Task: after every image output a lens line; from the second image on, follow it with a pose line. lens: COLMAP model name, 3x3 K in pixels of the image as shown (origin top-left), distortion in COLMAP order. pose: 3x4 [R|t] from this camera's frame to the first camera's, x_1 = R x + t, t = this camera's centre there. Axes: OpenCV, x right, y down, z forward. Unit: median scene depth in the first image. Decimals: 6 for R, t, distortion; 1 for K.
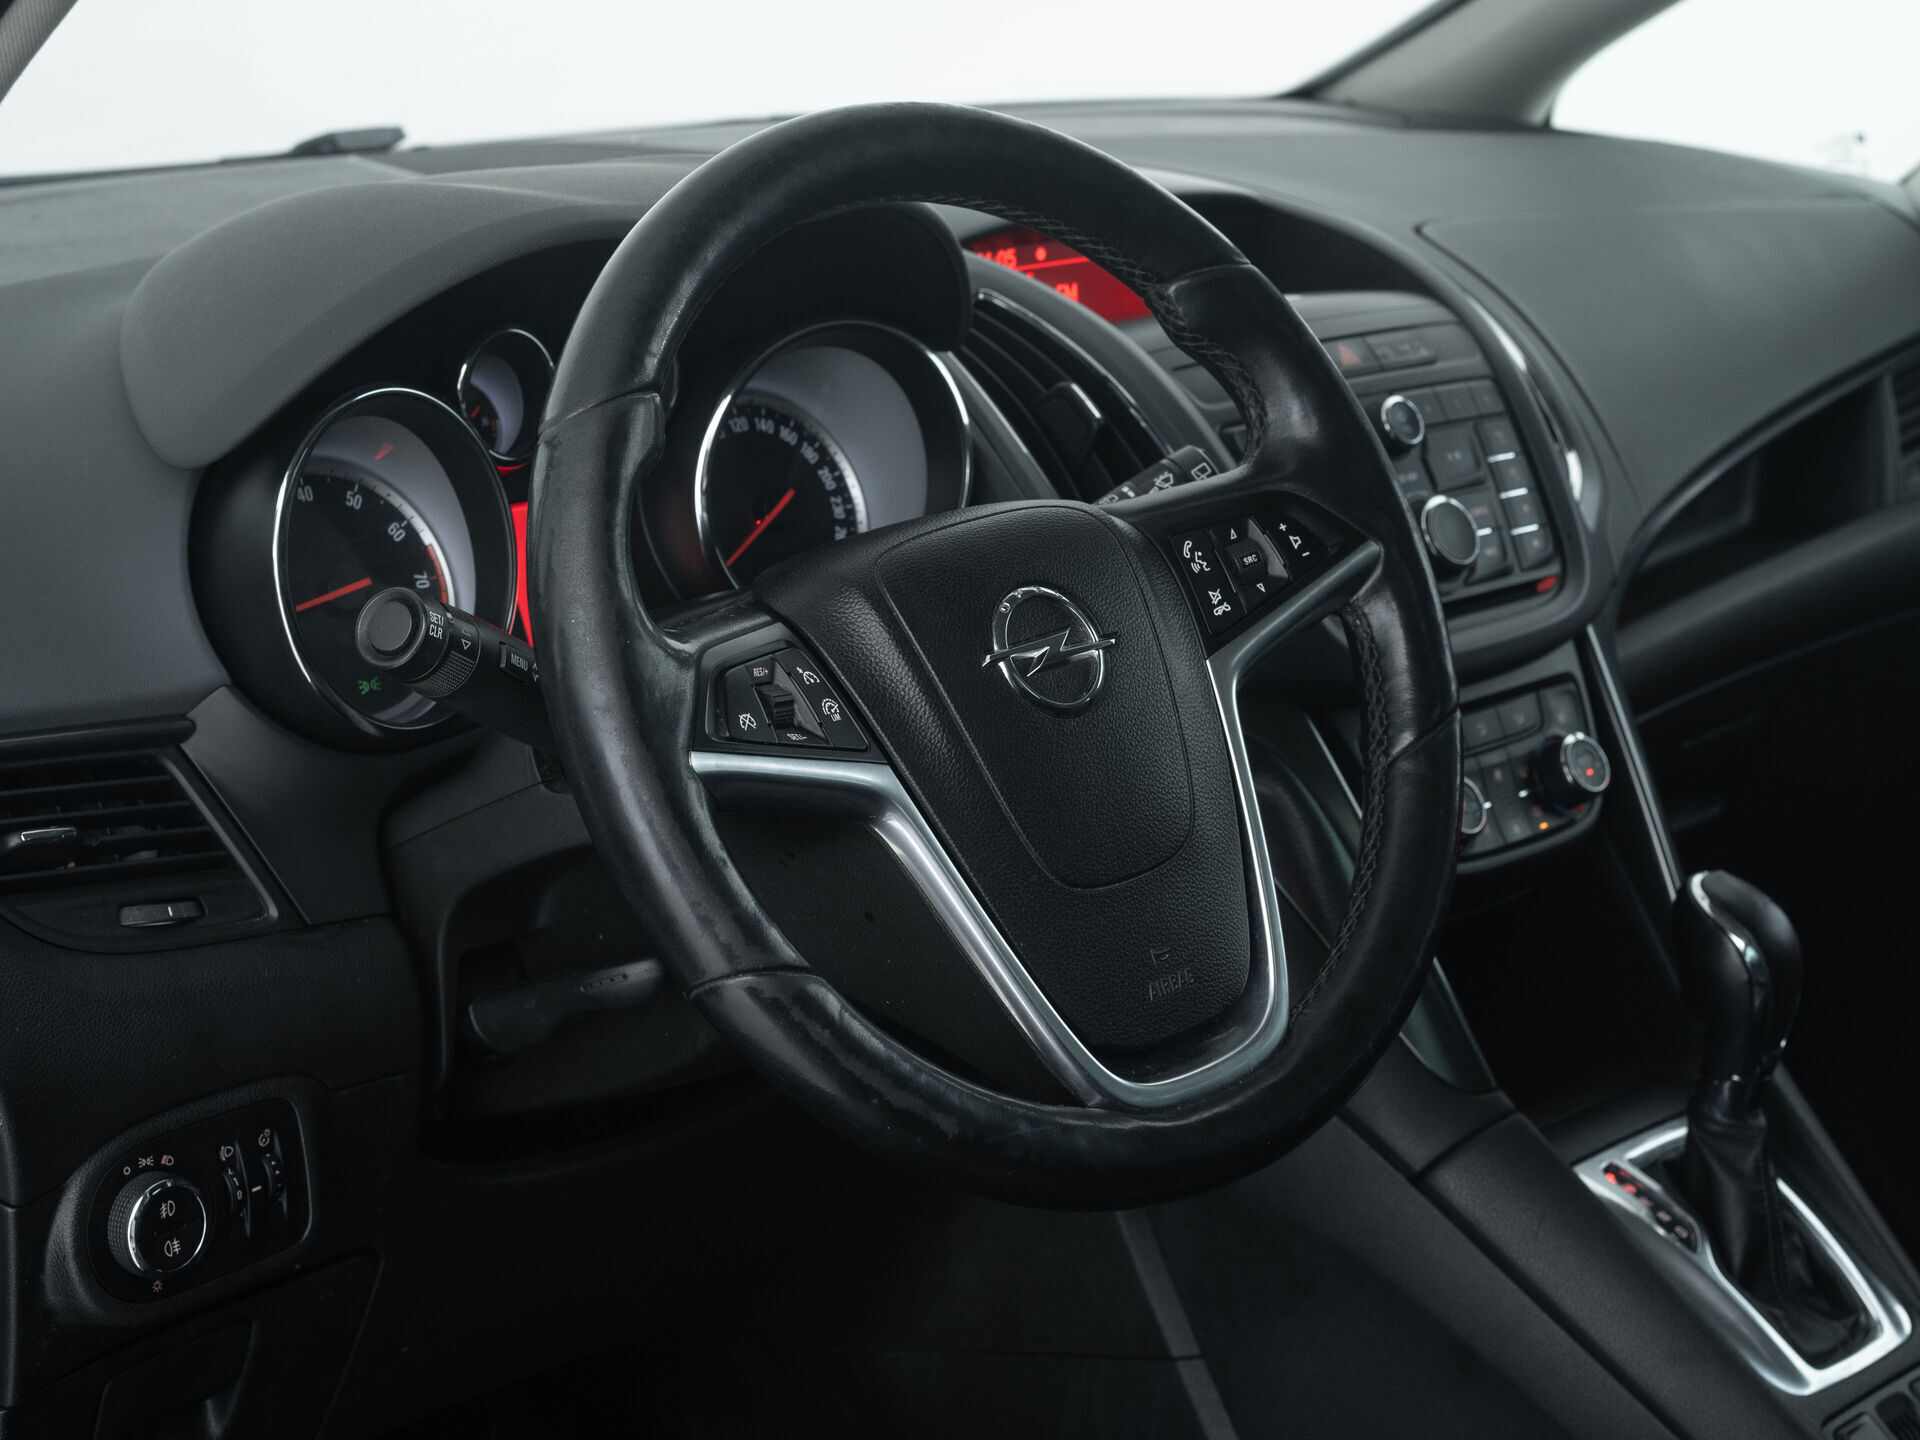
lens RADIAL K [[3388.2, 0, 960.0], [0, 3388.2, 720.0], [0, 0, 1]] dist [-0.128186, 0.040189]
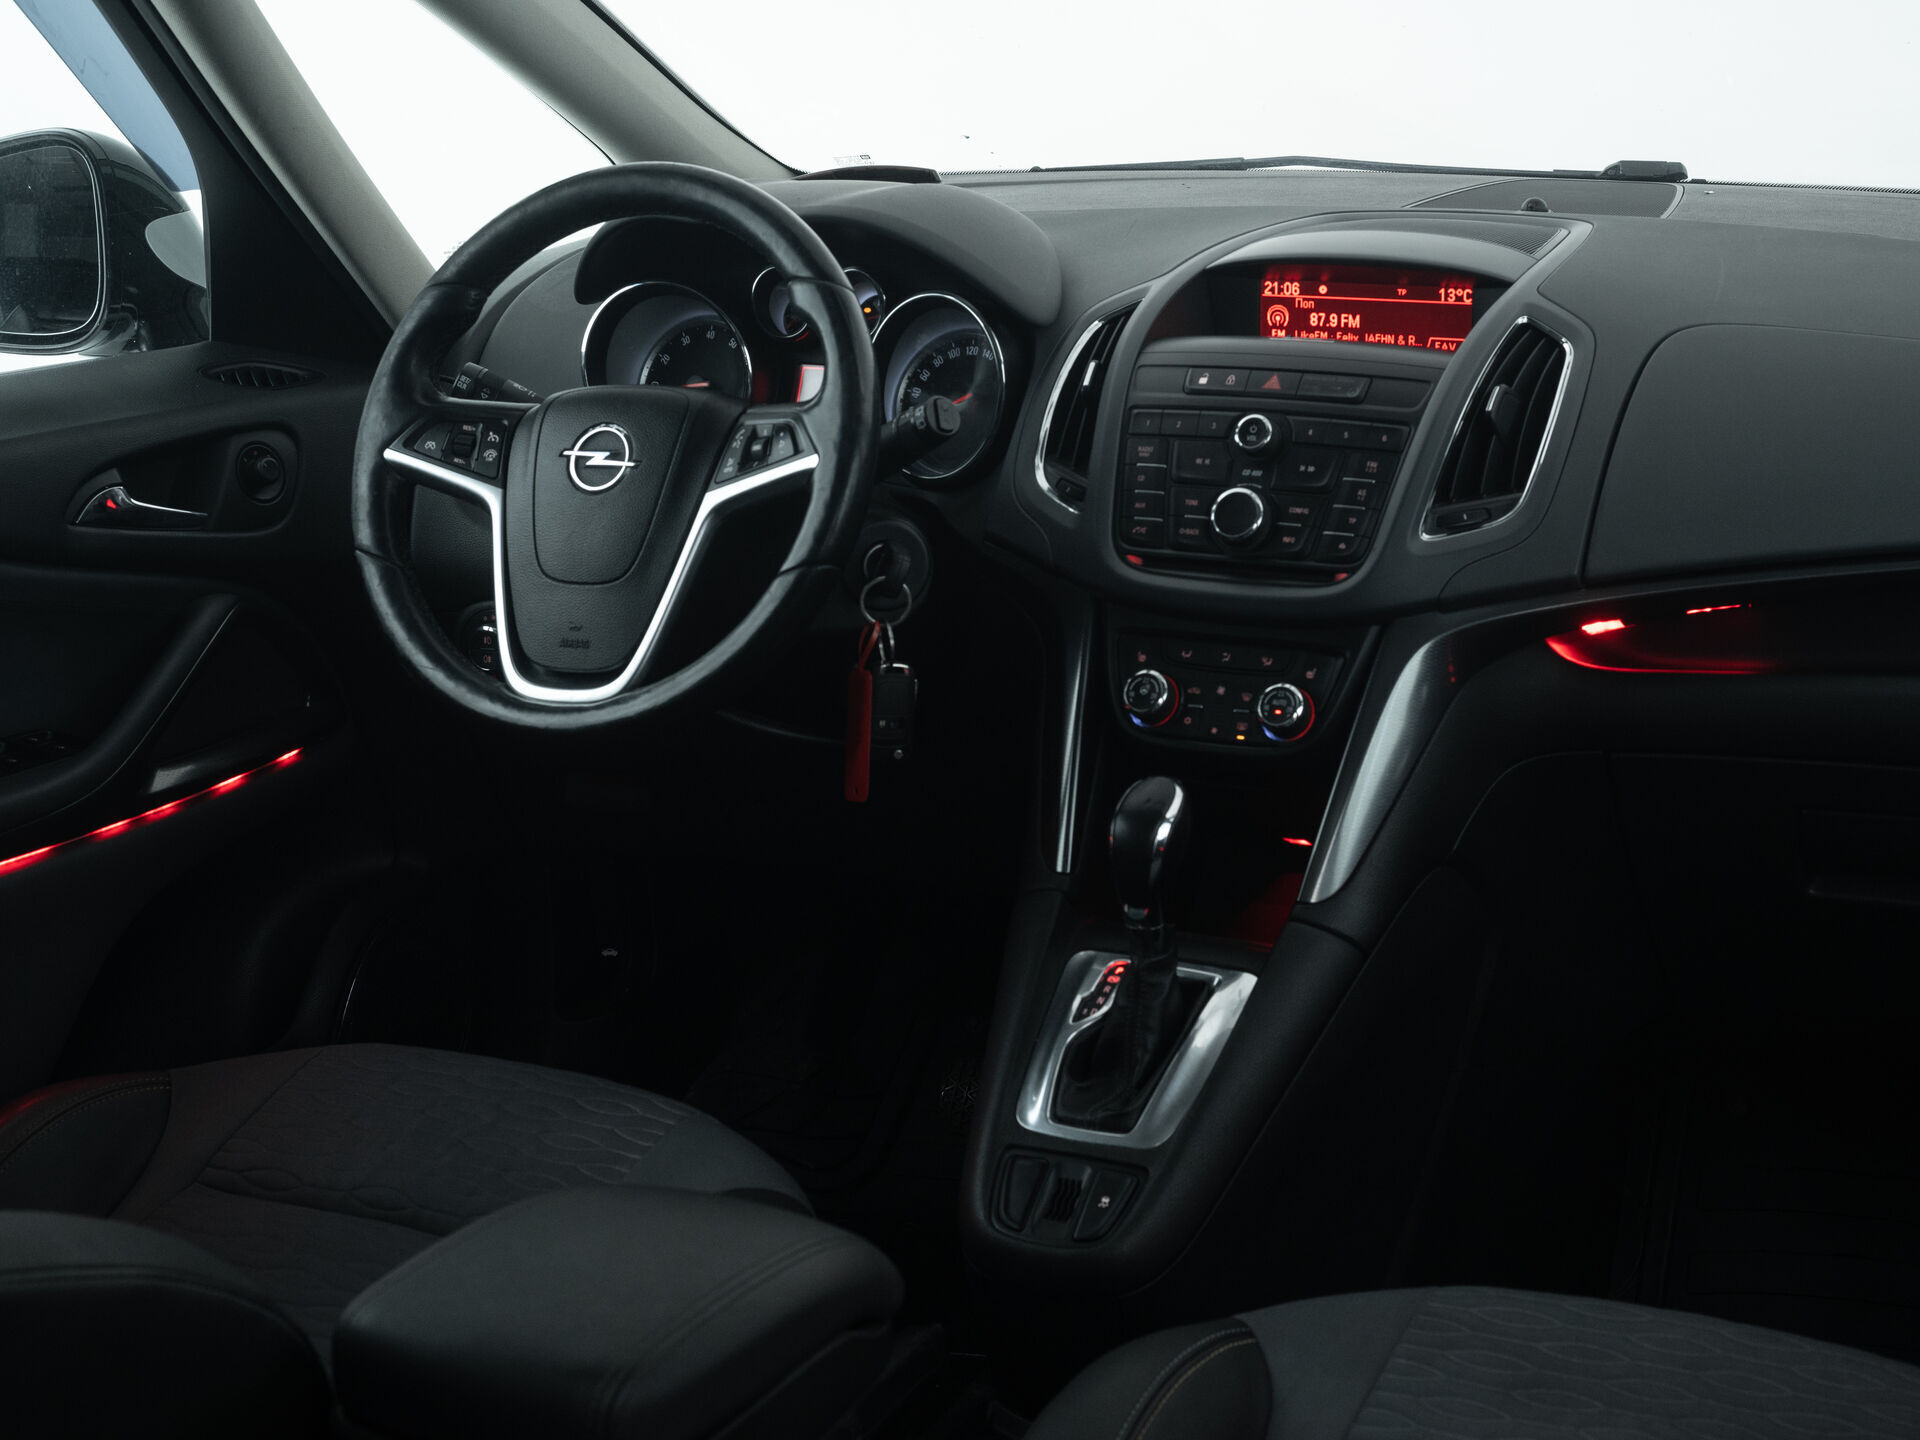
lens RADIAL K [[3143.2, 0, 1047.1], [0, 3143.2, 719.7], [0, 0, 1]] dist [-0.106783, 0.009816]
pose [[0.346479, 0.261706, -0.900812, 1.527176], [-0.219467, 0.956258, 0.193401, -0.242664], [0.912023, 0.130690, 0.388759, 0.502015]]
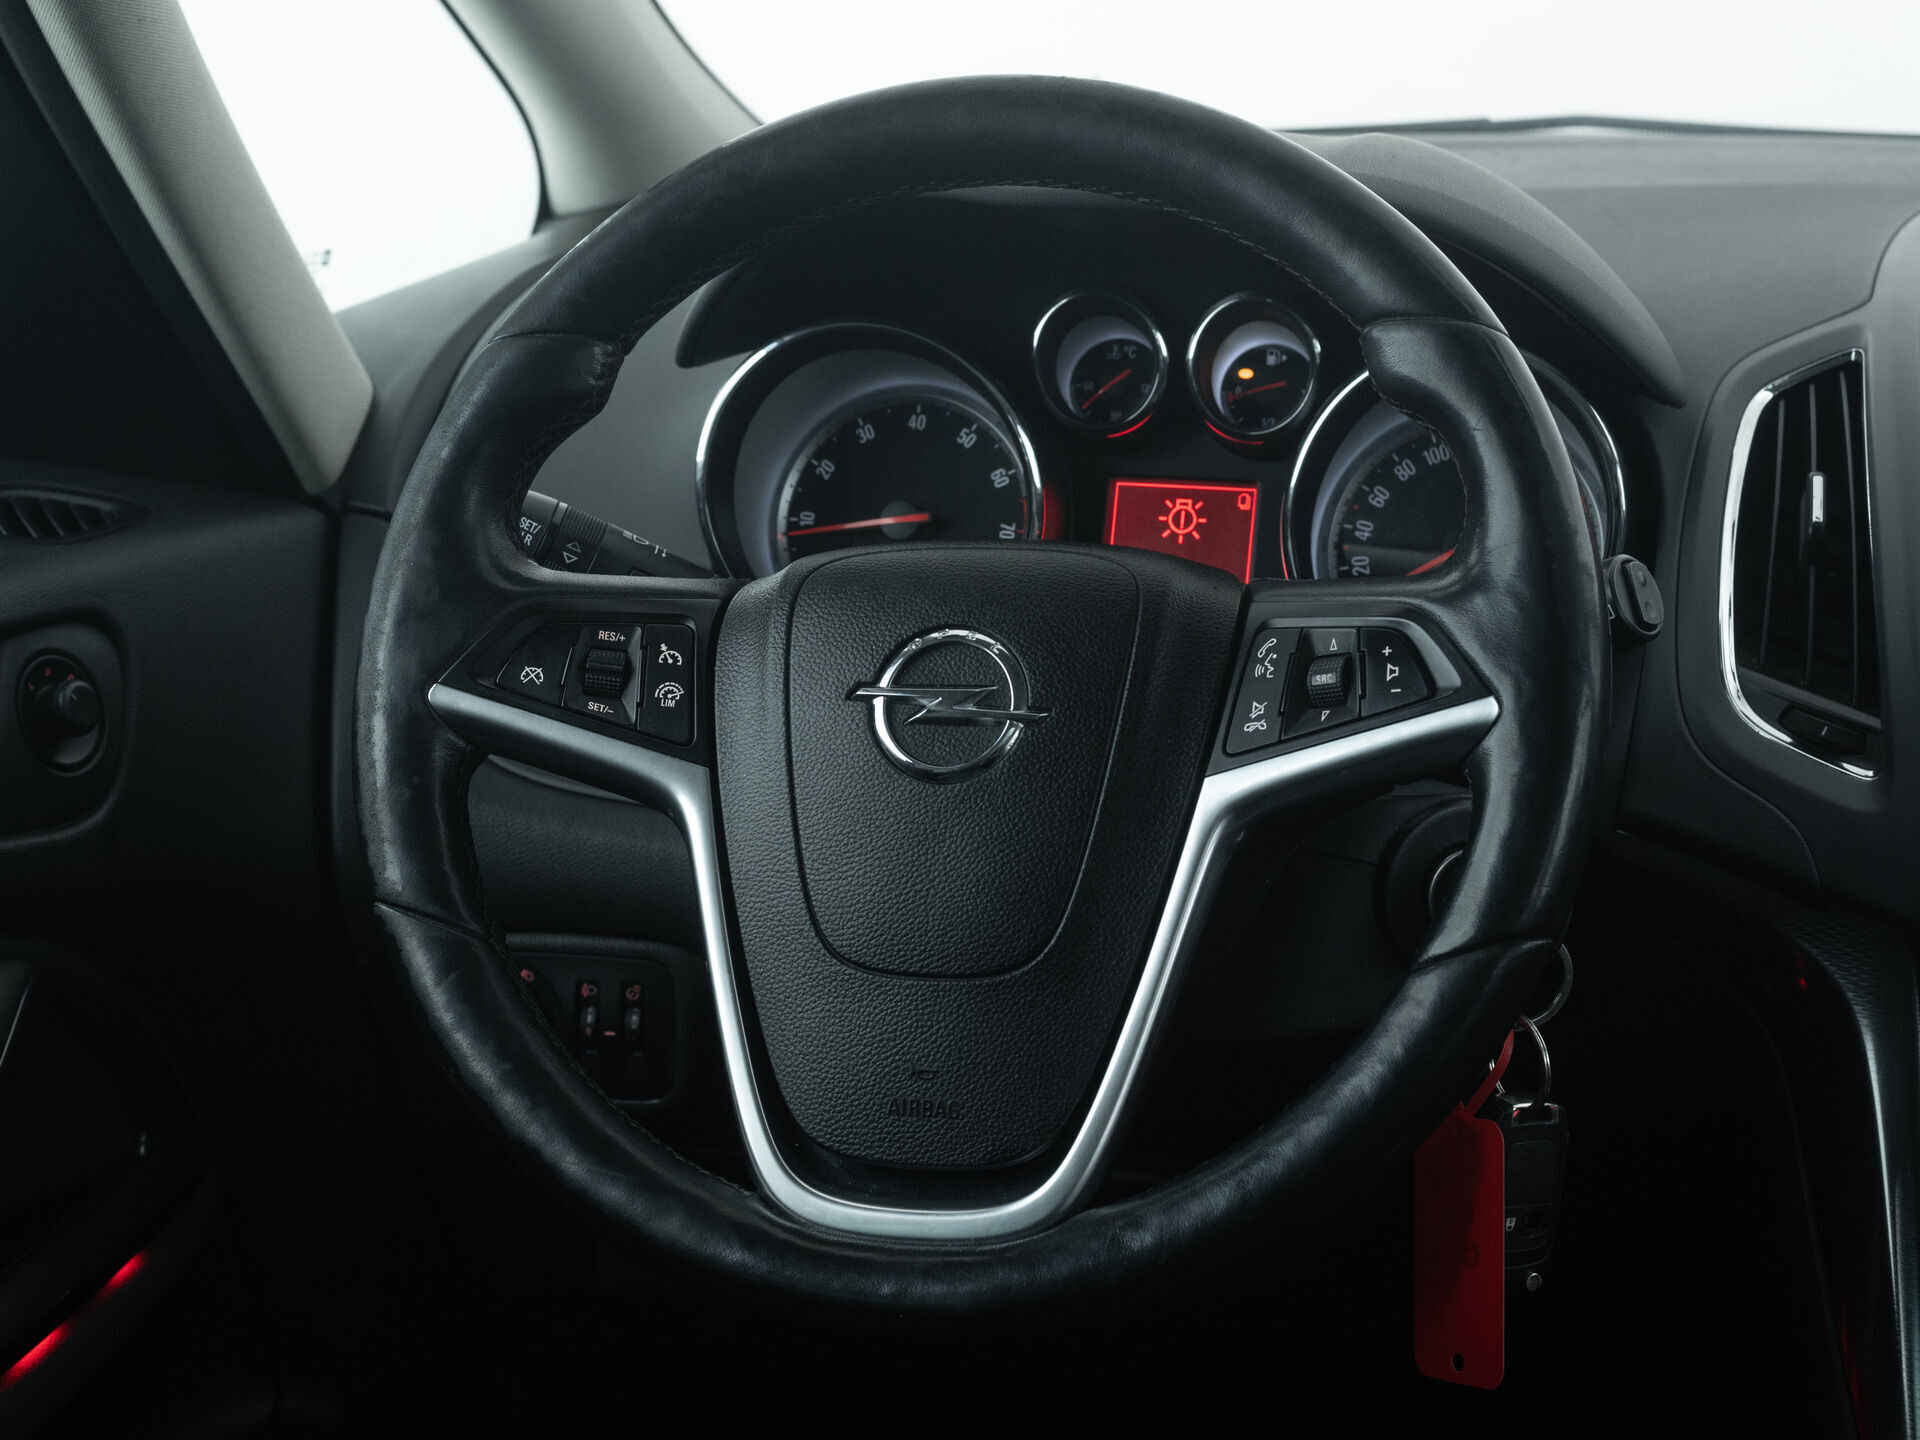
lens RADIAL K [[3388.2, 0, 960.0], [0, 3388.2, 720.0], [0, 0, 1]] dist [-0.128186, 0.040189]
pose [[0.496920, 0.232805, -0.835986, 0.679278], [-0.215846, 0.966226, 0.140772, -0.125361], [0.840524, 0.110492, 0.530387, 0.473762]]
